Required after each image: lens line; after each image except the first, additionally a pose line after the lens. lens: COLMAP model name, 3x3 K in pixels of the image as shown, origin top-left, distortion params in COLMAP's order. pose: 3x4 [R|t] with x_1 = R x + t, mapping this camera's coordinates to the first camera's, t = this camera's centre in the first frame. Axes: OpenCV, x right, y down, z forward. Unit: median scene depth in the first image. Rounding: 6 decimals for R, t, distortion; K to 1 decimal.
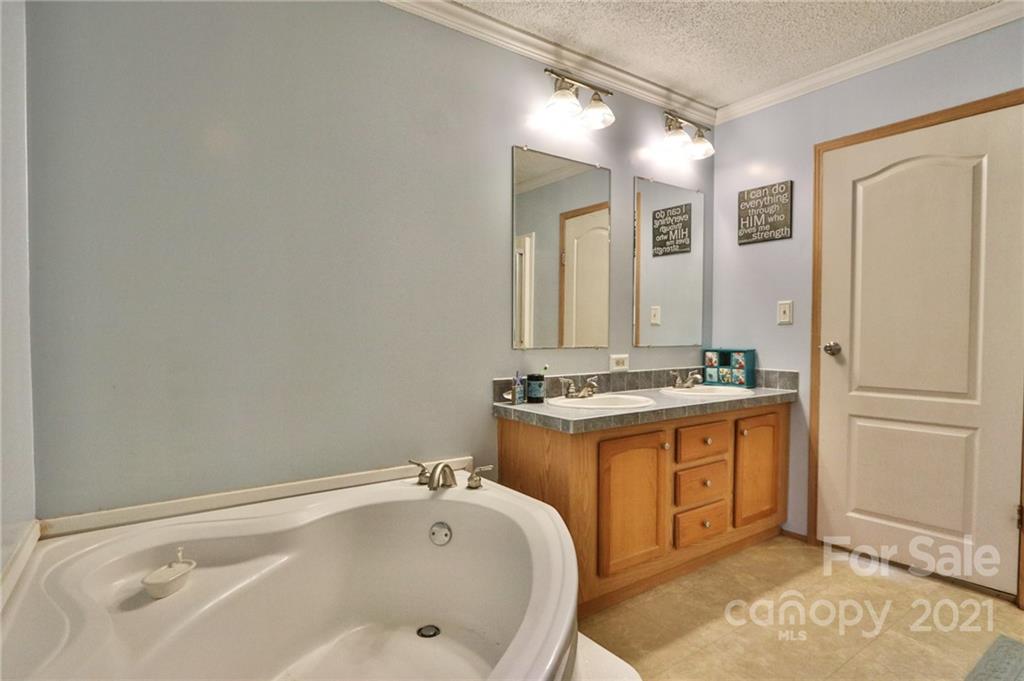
lens RADIAL K [[530.3, 0, 512.0], [0, 530.3, 345.8], [0, 0, 1]] dist [-0.014193, -0.000571]
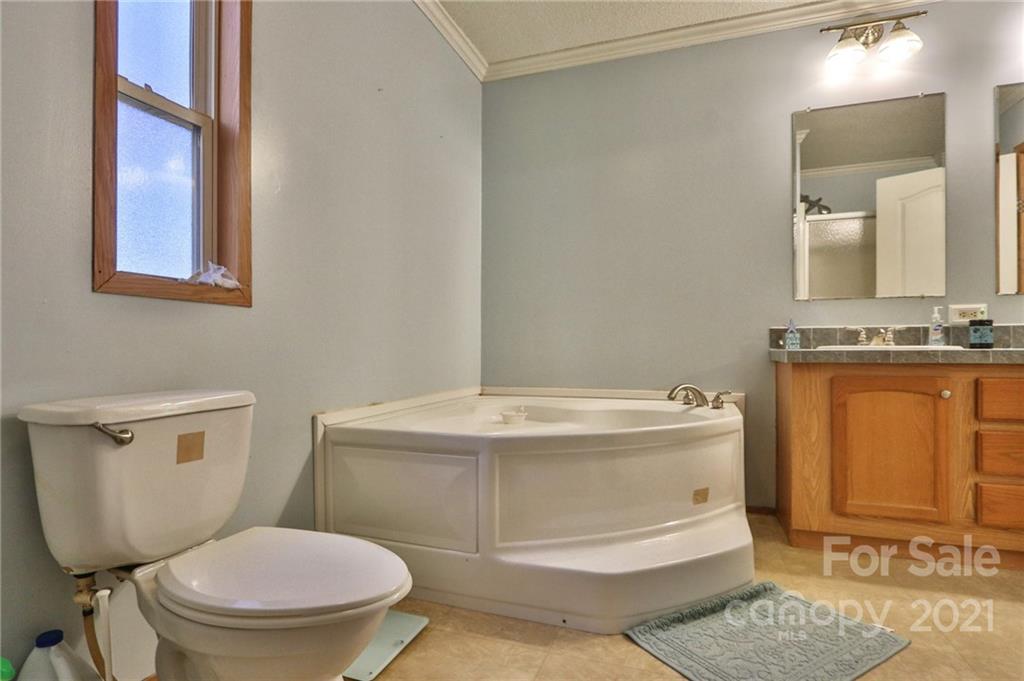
lens RADIAL K [[530.3, 0, 512.3], [0, 530.3, 341.8], [0, 0, 1]] dist [-0.014193, -0.000571]
pose [[0.579890, -0.011384, -0.814615, 0.717495], [-0.015313, 0.999573, -0.024870, 0.166820], [0.814551, 0.026896, 0.579469, -0.106811]]
